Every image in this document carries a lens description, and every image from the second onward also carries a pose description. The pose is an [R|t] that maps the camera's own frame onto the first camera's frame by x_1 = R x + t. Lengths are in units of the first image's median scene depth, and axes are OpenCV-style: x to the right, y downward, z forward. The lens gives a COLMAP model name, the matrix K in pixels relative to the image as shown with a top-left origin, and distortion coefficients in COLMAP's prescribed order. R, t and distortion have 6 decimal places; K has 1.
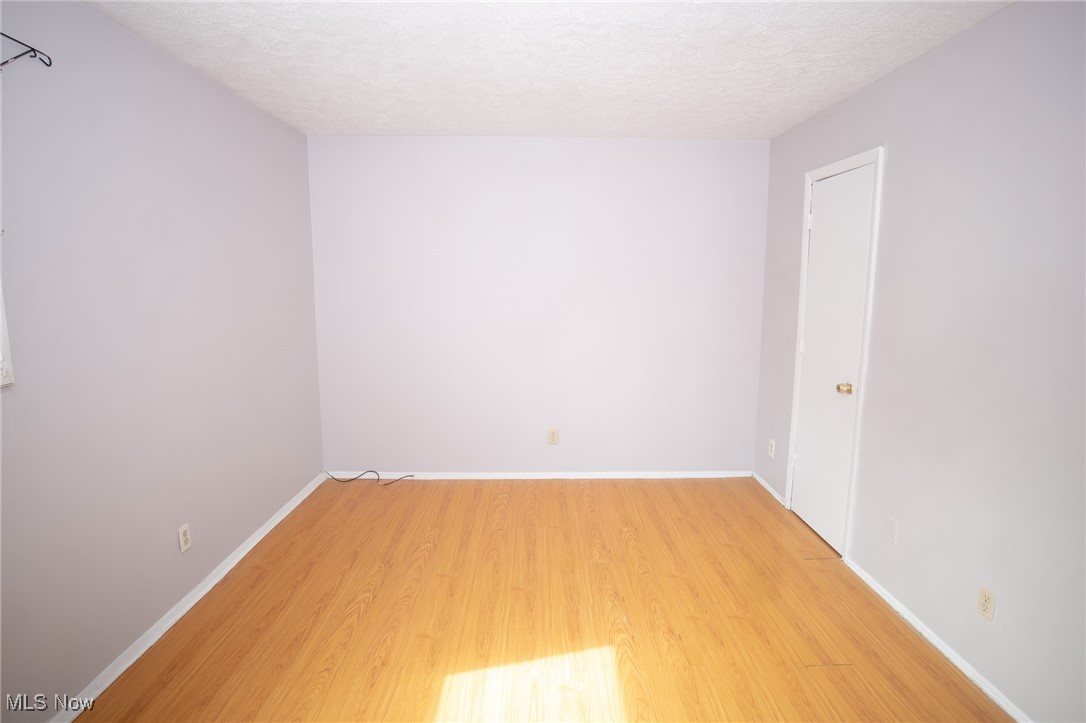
lens RADIAL K [[550.3, 0, 539.1], [0, 550.3, 361.8], [0, 0, 1]] dist [-0.055779, 0.013271]
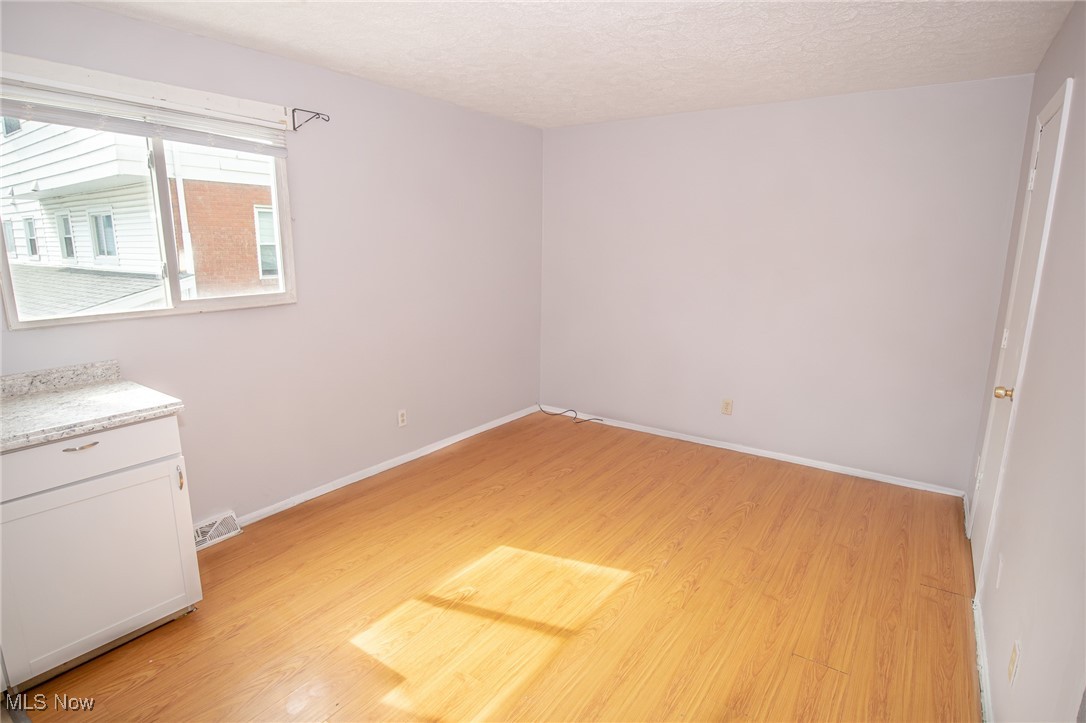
lens RADIAL K [[556.6, 0, 537.2], [0, 556.6, 360.9], [0, 0, 1]] dist [-0.049410, 0.016233]
pose [[0.811692, 0.124837, -0.570589, 0.393249], [-0.096532, 0.992130, 0.079741, 0.004614], [0.576053, -0.009645, 0.817355, -0.044580]]
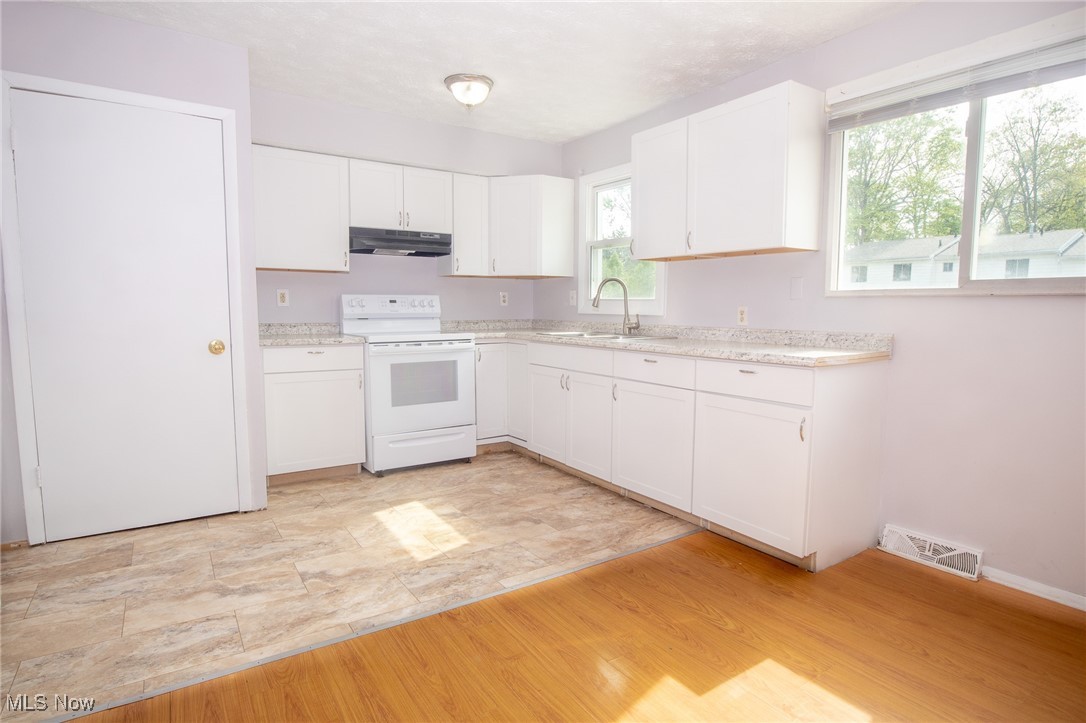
lens RADIAL K [[556.6, 0, 537.2], [0, 556.6, 360.9], [0, 0, 1]] dist [-0.049410, 0.016233]
pose [[-0.839689, 0.053003, -0.540475, 0.351009], [-0.084974, 0.970144, 0.227155, 0.021057], [0.536378, 0.236666, -0.810116, 0.602938]]
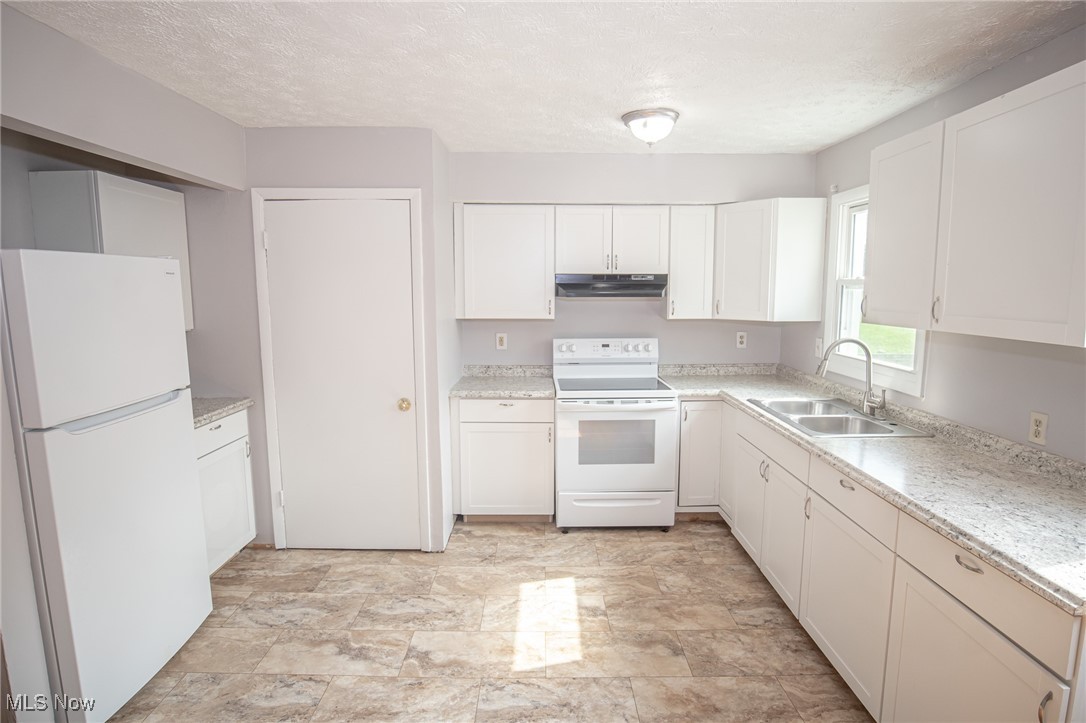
lens RADIAL K [[547.8, 0, 548.2], [0, 547.8, 359.3], [0, 0, 1]] dist [-0.078854, 0.048296]
pose [[-0.999987, 0.004916, 0.001027, 0.047262], [0.005008, 0.960719, 0.277479, -0.103473], [0.000377, 0.277481, -0.960731, 0.520437]]
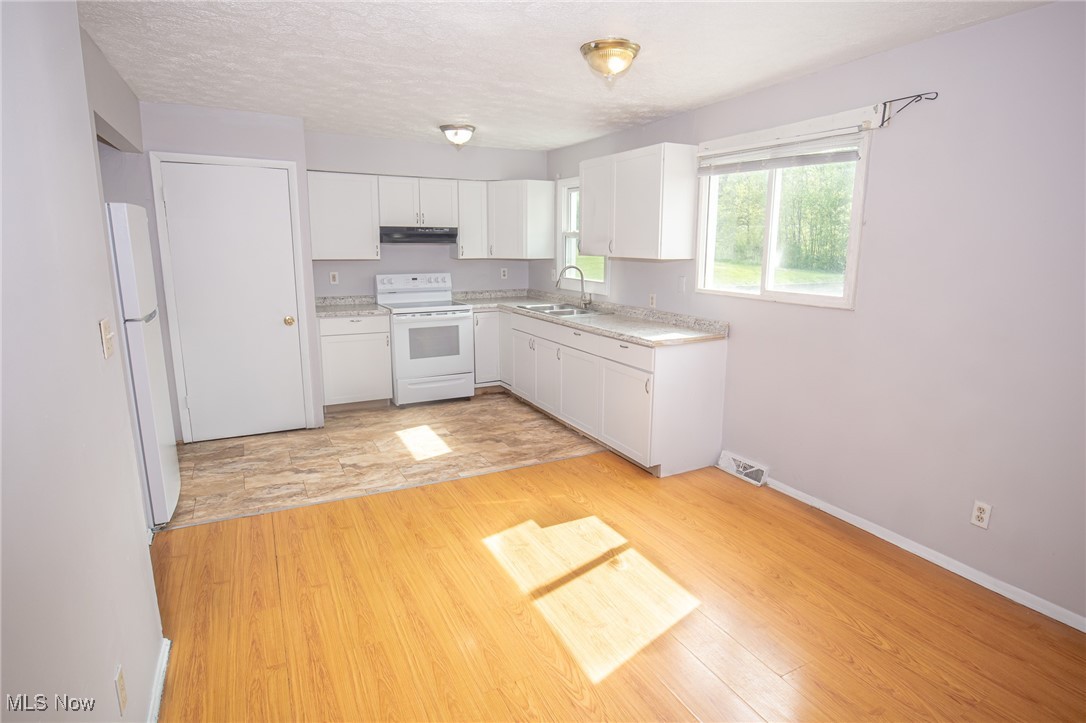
lens RADIAL K [[547.8, 0, 548.2], [0, 547.8, 359.3], [0, 0, 1]] dist [-0.078854, 0.048296]
pose [[-0.883036, 0.090447, -0.460507, 0.361535], [-0.078457, 0.938993, 0.334869, -0.158916], [0.462701, 0.331831, -0.822068, 1.012963]]
